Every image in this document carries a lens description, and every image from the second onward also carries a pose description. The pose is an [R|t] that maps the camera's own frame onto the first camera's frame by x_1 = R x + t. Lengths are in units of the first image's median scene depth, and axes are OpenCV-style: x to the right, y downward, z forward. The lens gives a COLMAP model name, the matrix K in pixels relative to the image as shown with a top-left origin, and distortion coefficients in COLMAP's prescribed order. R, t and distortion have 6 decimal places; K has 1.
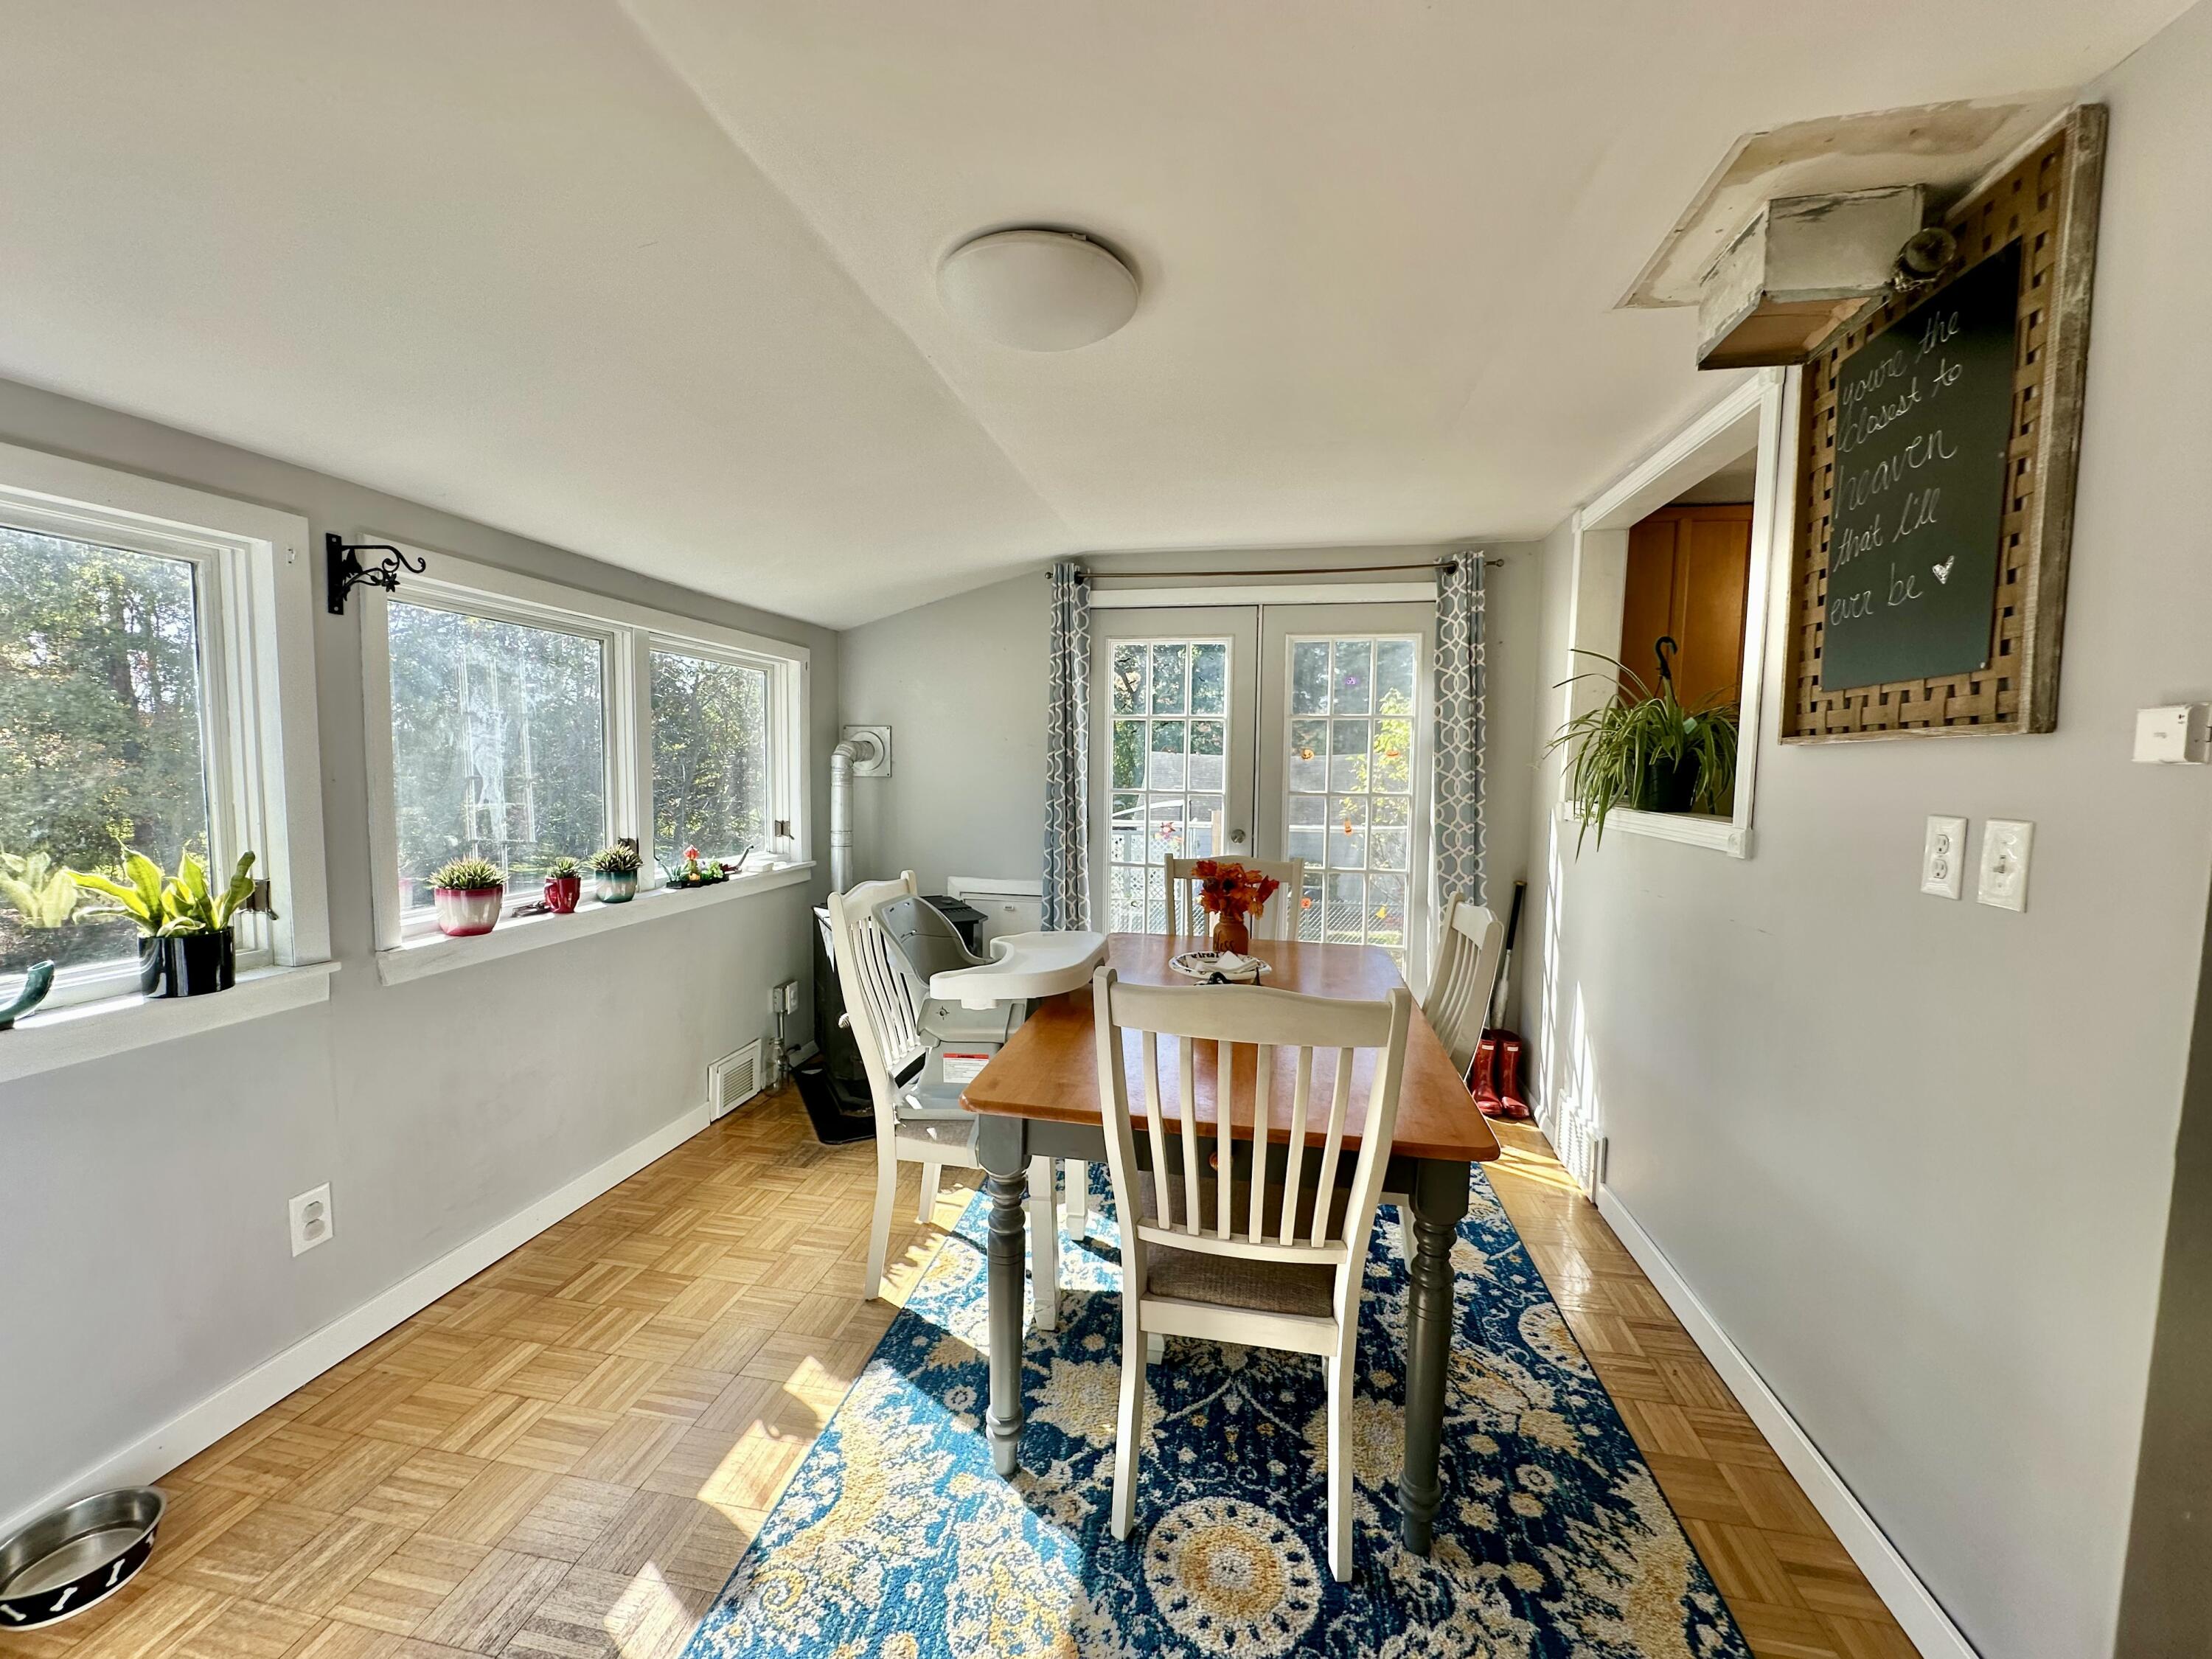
lens RADIAL K [[878.3, 0, 1106.0], [0, 878.3, 829.5], [0, 0, 1]] dist [-0.001175, -0.000050]
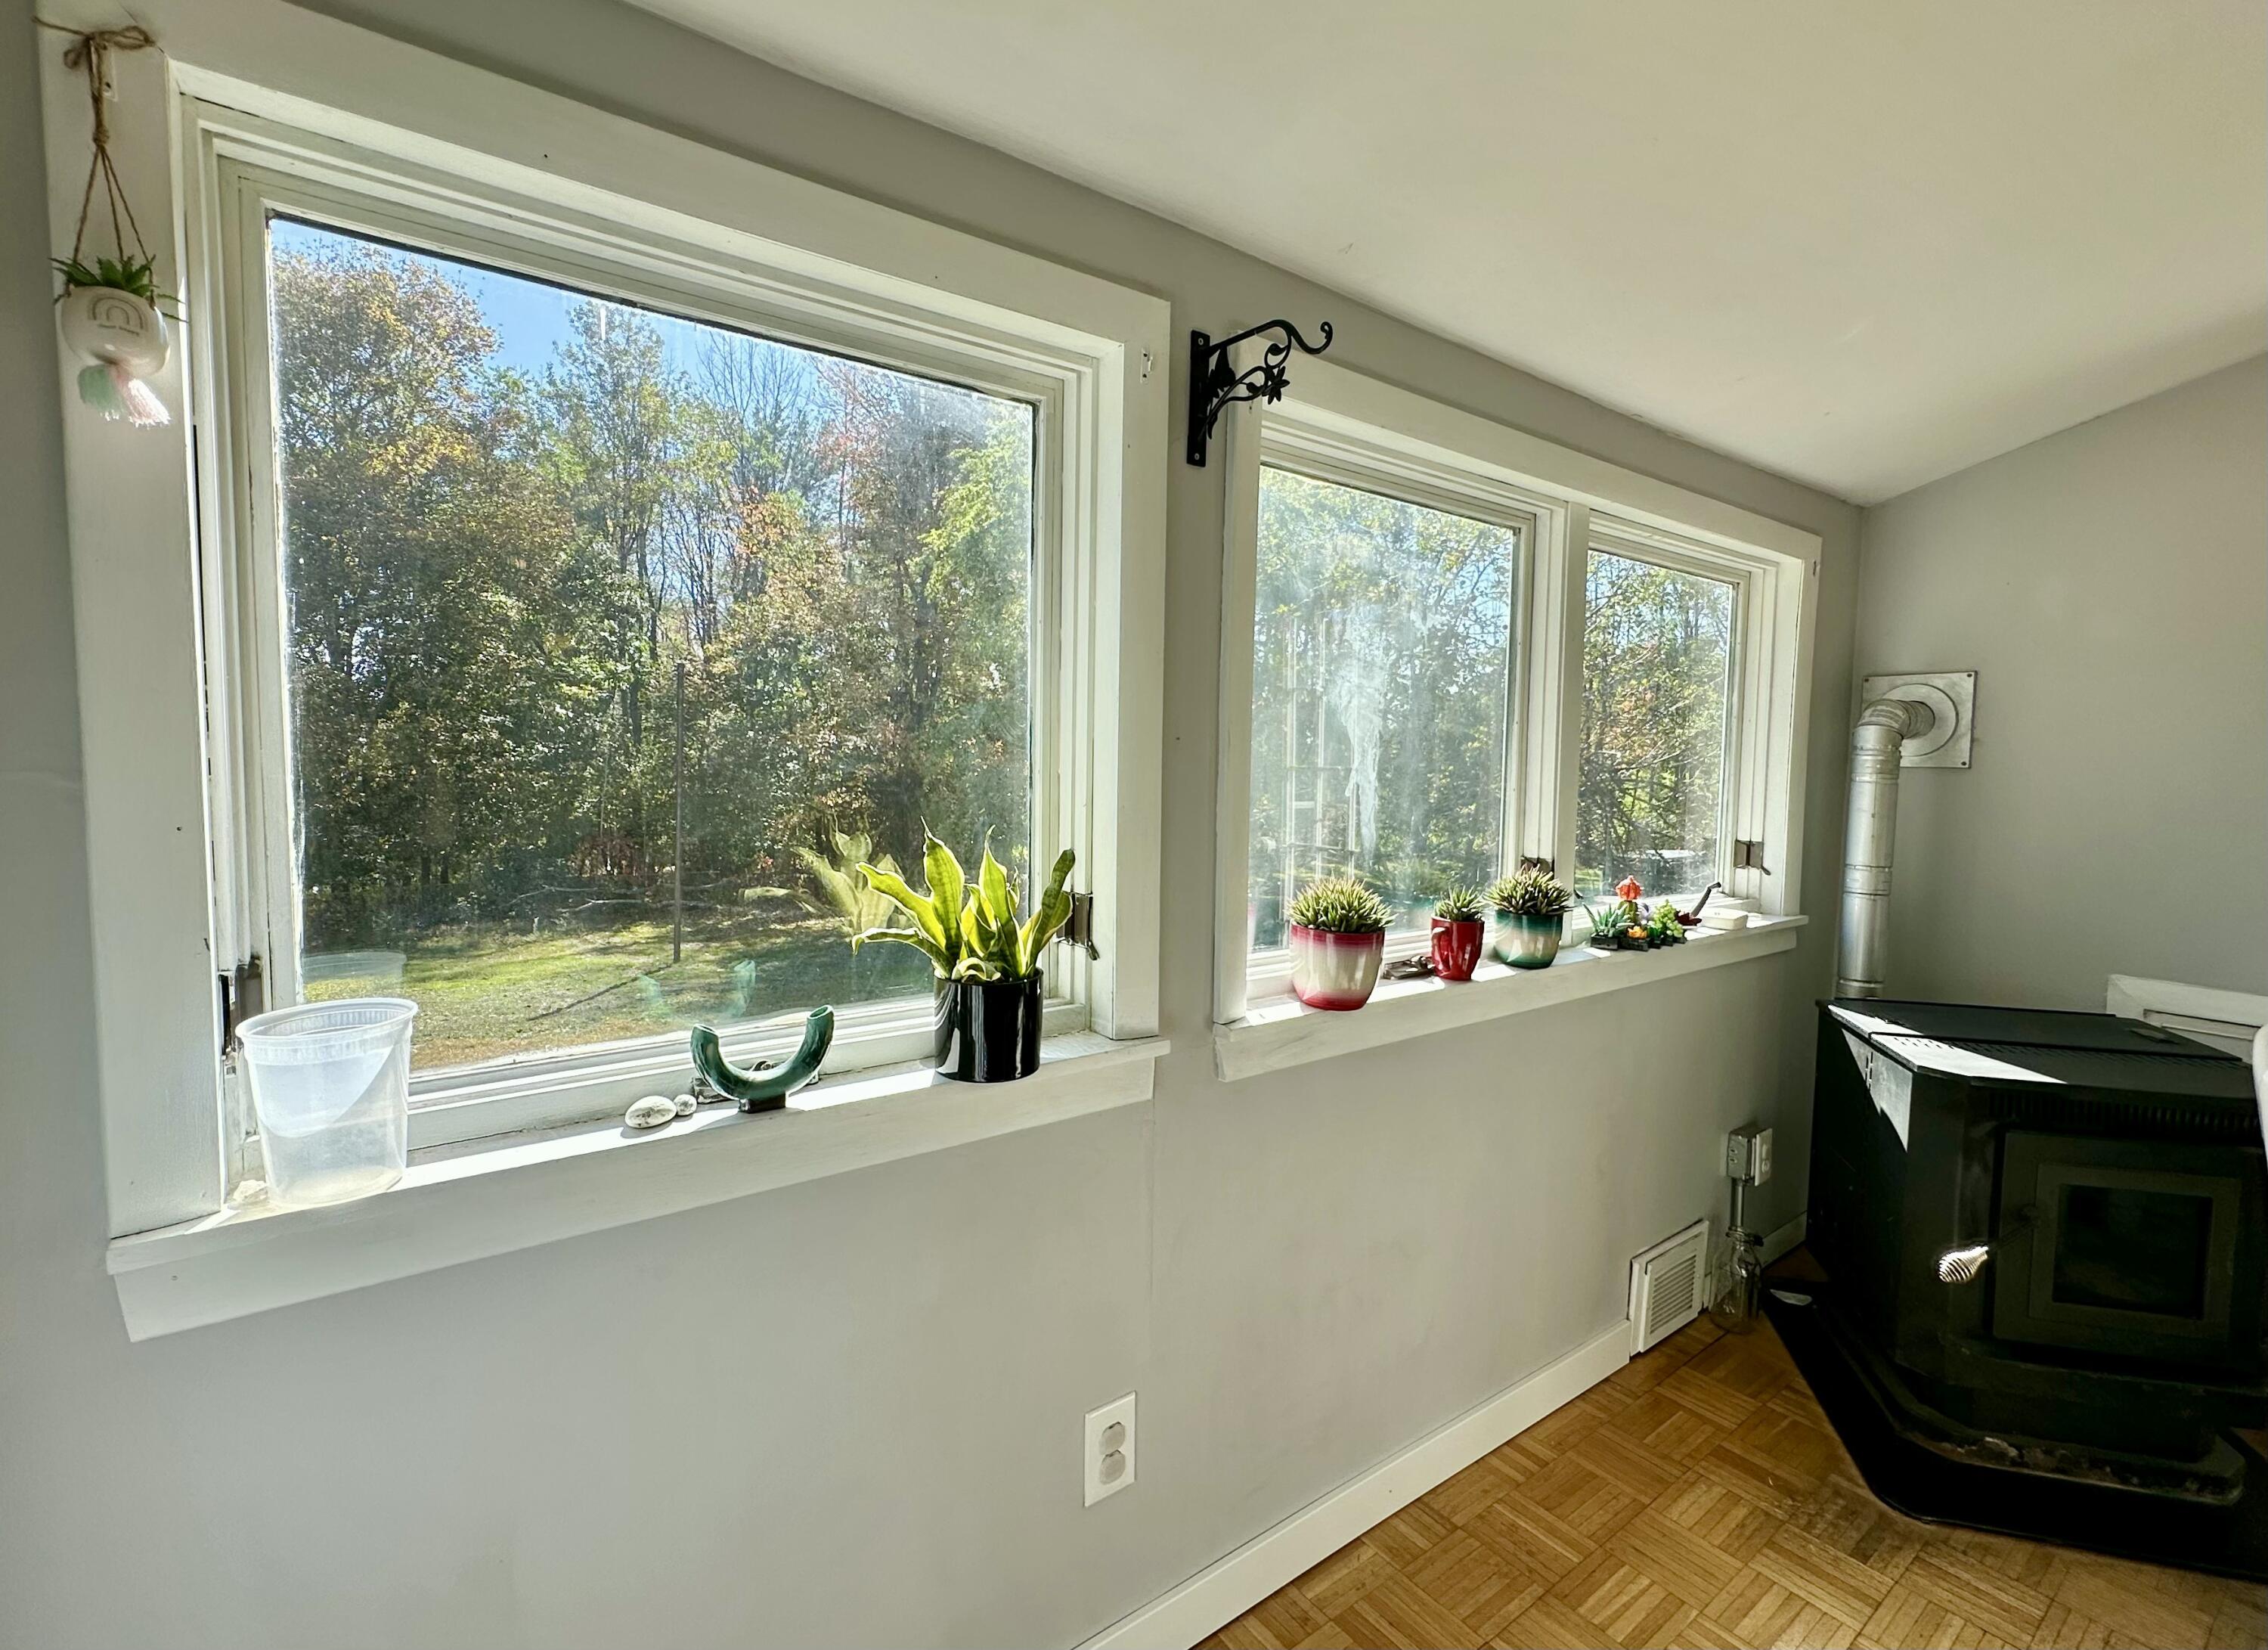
lens RADIAL K [[1046.5, 0, 1134.0], [0, 1046.5, 825.0], [0, 0, 1]] dist [0.001063, 0.000805]
pose [[0.733674, 0.040505, -0.678293, -0.282330], [-0.056059, 0.998427, -0.001013, 0.004116], [0.677185, 0.038768, 0.734791, 0.310361]]
